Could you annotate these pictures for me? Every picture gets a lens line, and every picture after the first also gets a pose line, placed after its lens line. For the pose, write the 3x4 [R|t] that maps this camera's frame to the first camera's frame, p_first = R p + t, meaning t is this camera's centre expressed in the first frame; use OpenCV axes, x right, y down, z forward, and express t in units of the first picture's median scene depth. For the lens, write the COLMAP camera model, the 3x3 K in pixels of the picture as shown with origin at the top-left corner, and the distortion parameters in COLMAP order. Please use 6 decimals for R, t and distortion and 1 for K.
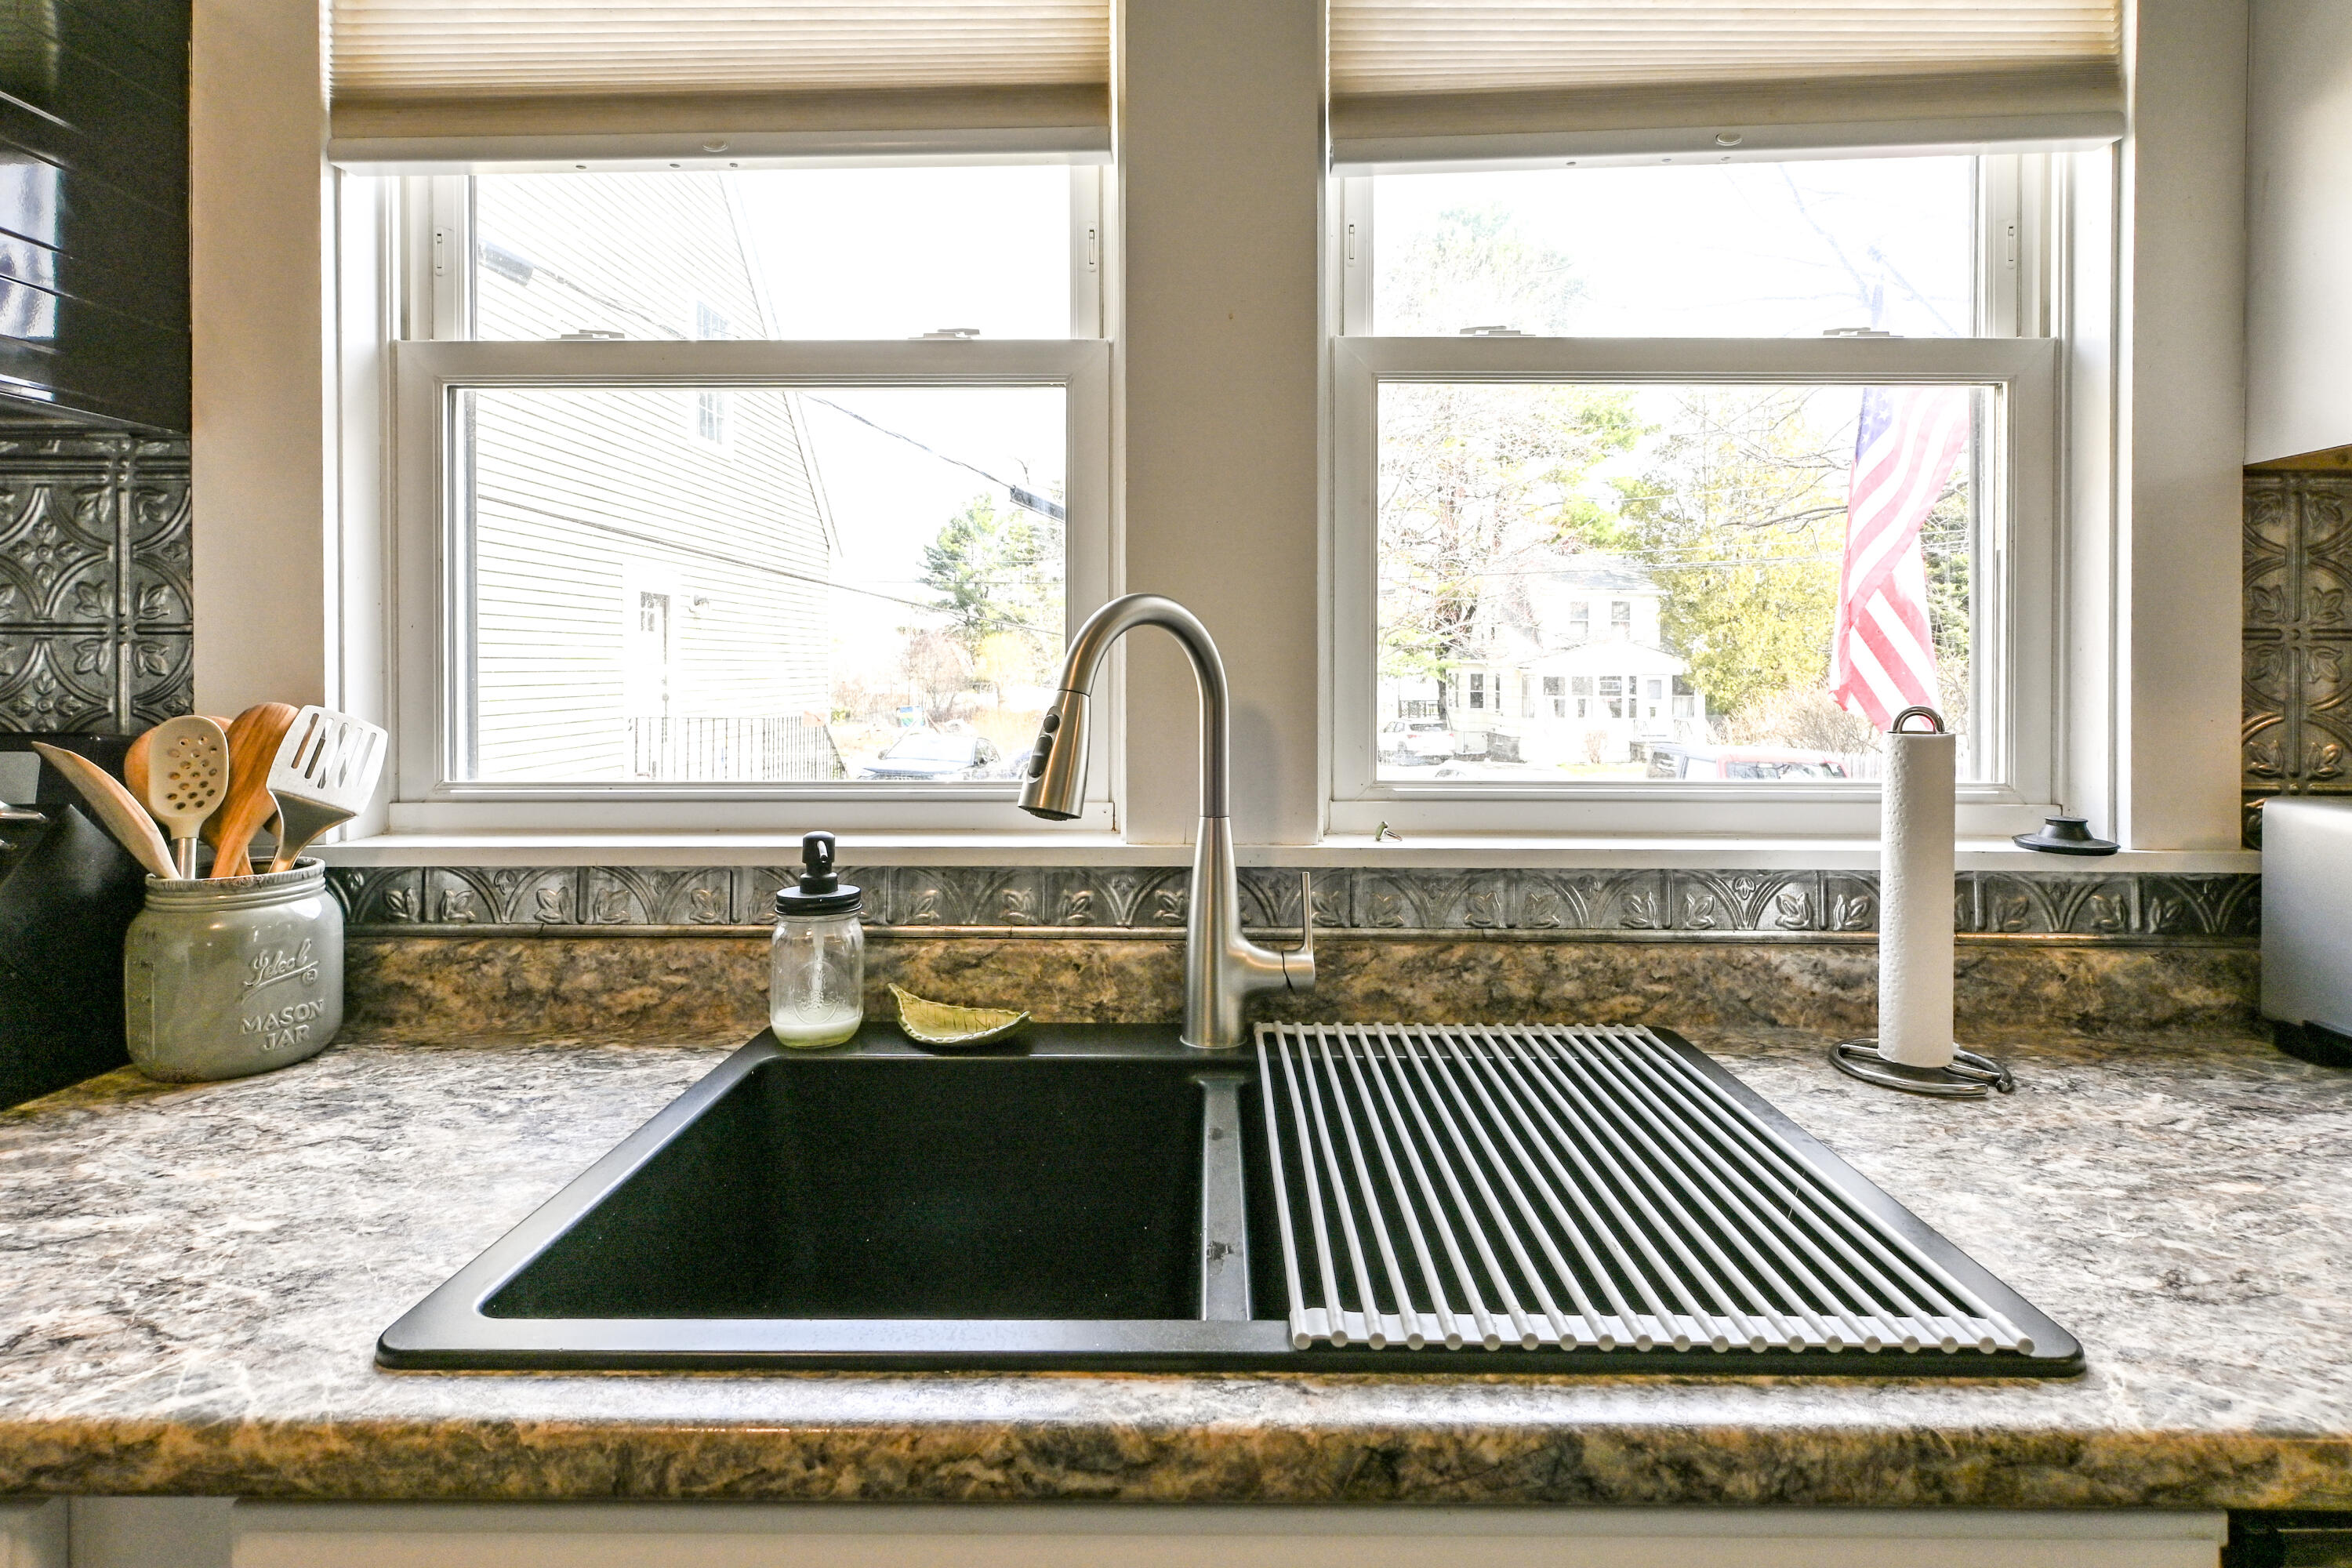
lens RADIAL K [[1211.9, 0, 1185.6], [0, 1211.9, 662.4], [0, 0, 1]] dist [0.010997, -0.001529]
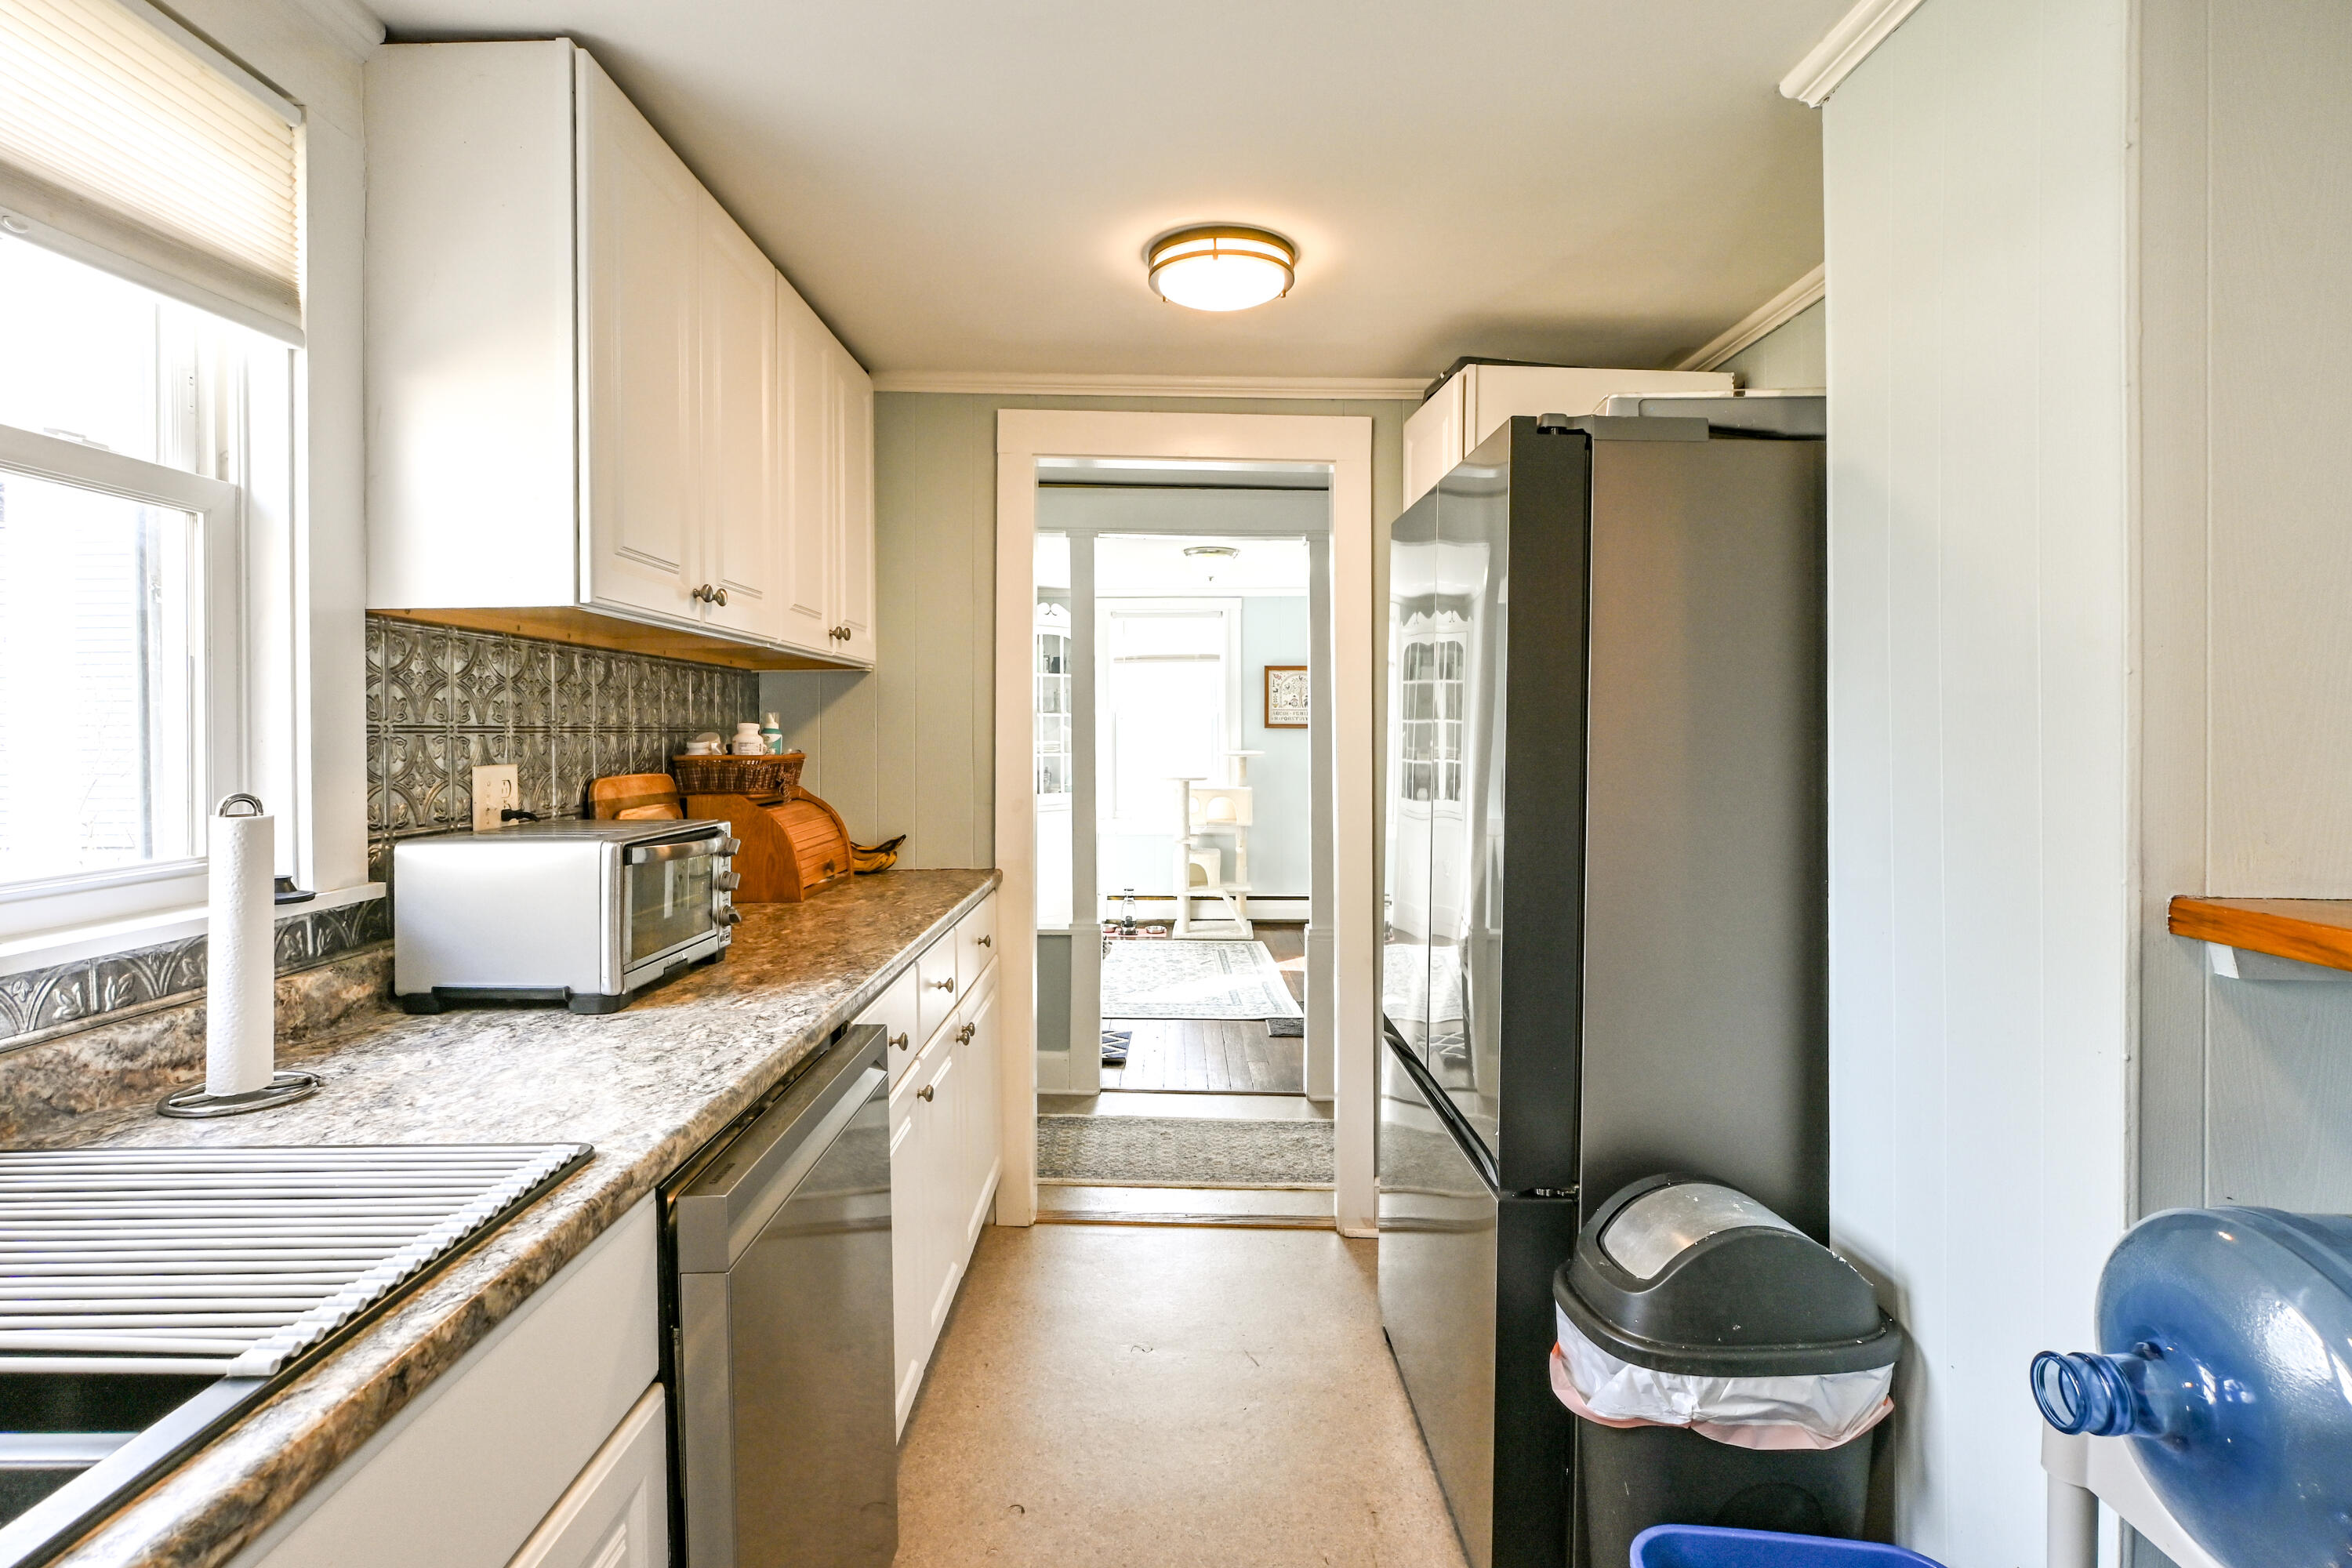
lens RADIAL K [[1219.8, 0, 1138.2], [0, 1219.8, 740.0], [0, 0, 1]] dist [0.000992, 0.000795]
pose [[0.032018, -0.013005, 0.999403, -0.508674], [0.010886, 0.999861, 0.012662, -0.019310], [-0.999428, 0.010474, 0.032155, 0.070705]]
